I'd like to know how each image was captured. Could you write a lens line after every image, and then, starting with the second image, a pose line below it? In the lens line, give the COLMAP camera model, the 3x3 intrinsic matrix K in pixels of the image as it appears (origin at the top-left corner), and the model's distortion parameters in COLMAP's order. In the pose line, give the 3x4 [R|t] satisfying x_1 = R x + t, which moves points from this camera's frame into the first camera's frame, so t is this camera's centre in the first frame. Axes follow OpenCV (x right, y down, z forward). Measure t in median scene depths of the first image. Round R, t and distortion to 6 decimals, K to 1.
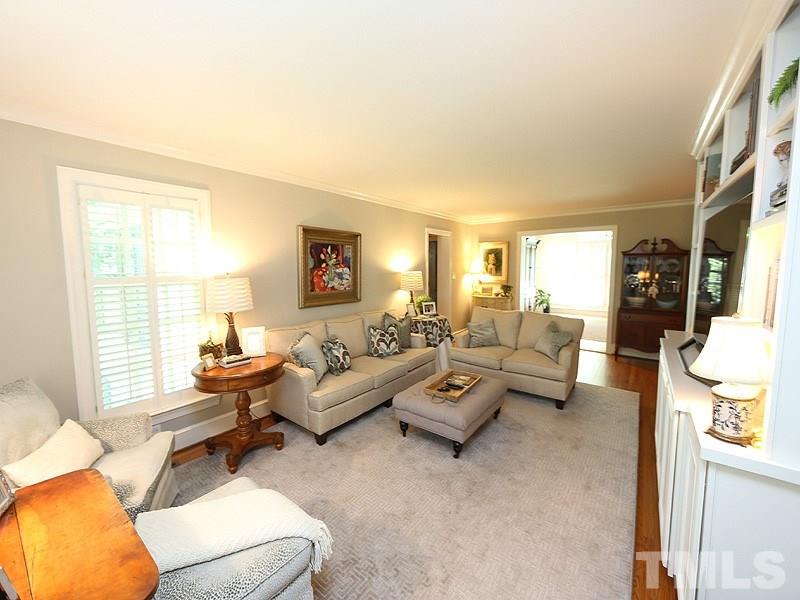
lens RADIAL K [[317.9, 0, 395.7], [0, 317.9, 295.7], [0, 0, 1]] dist [-0.001212, -0.000008]
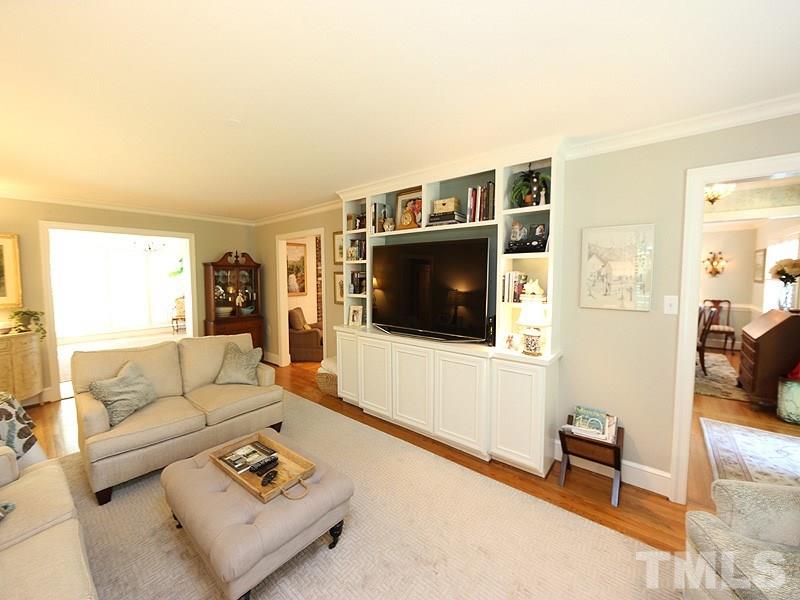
lens RADIAL K [[317.9, 0, 395.1], [0, 317.9, 298.8], [0, 0, 1]] dist [-0.001212, -0.000008]
pose [[0.041860, -0.068908, 0.996744, -0.251888], [0.096367, 0.993246, 0.064619, -0.037709], [-0.994465, 0.093349, 0.048218, 0.414706]]
